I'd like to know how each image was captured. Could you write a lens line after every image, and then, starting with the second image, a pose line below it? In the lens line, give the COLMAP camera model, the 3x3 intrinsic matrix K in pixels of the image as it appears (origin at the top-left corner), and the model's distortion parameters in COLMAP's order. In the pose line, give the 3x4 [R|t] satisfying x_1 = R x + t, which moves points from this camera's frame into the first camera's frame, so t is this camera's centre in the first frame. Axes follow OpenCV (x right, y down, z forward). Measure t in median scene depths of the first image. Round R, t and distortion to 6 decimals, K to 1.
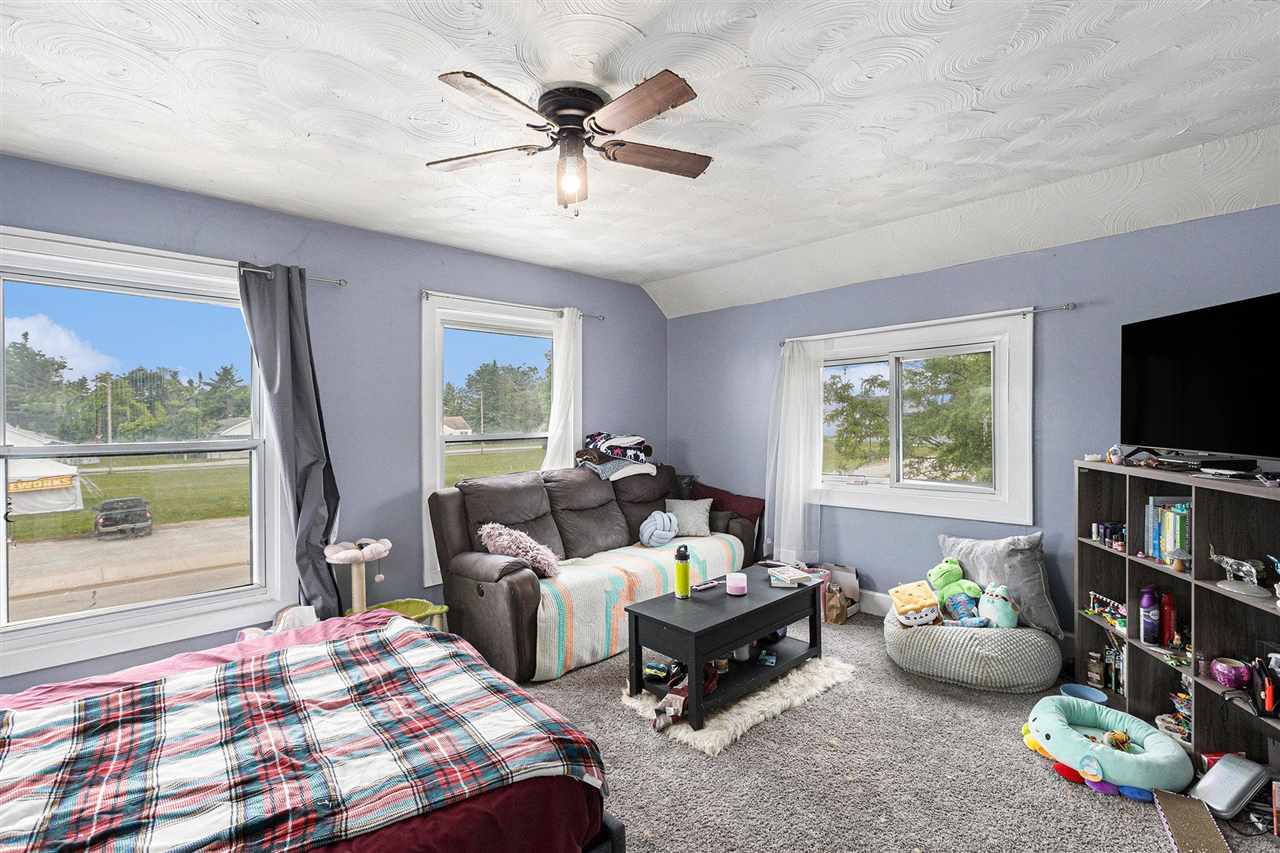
lens RADIAL K [[582.5, 0, 634.3], [0, 582.5, 424.3], [0, 0, 1]] dist [-0.005848, -0.000344]
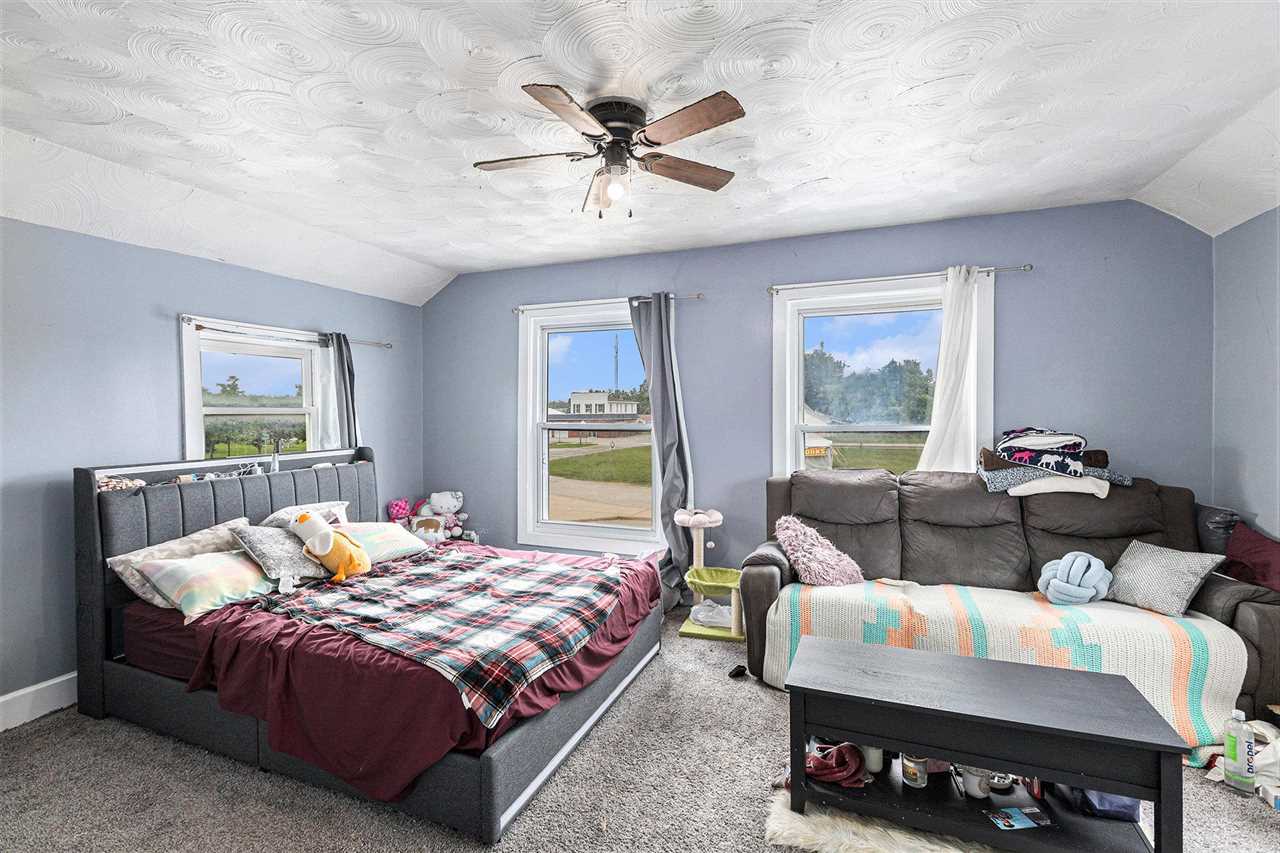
lens RADIAL K [[582.5, 0, 635.1], [0, 582.5, 422.1], [0, 0, 1]] dist [-0.005848, -0.000344]
pose [[0.412021, 0.027027, -0.910774, 0.673548], [-0.007551, 0.999627, 0.026248, -0.014009], [0.911143, -0.003937, 0.412071, 0.455328]]
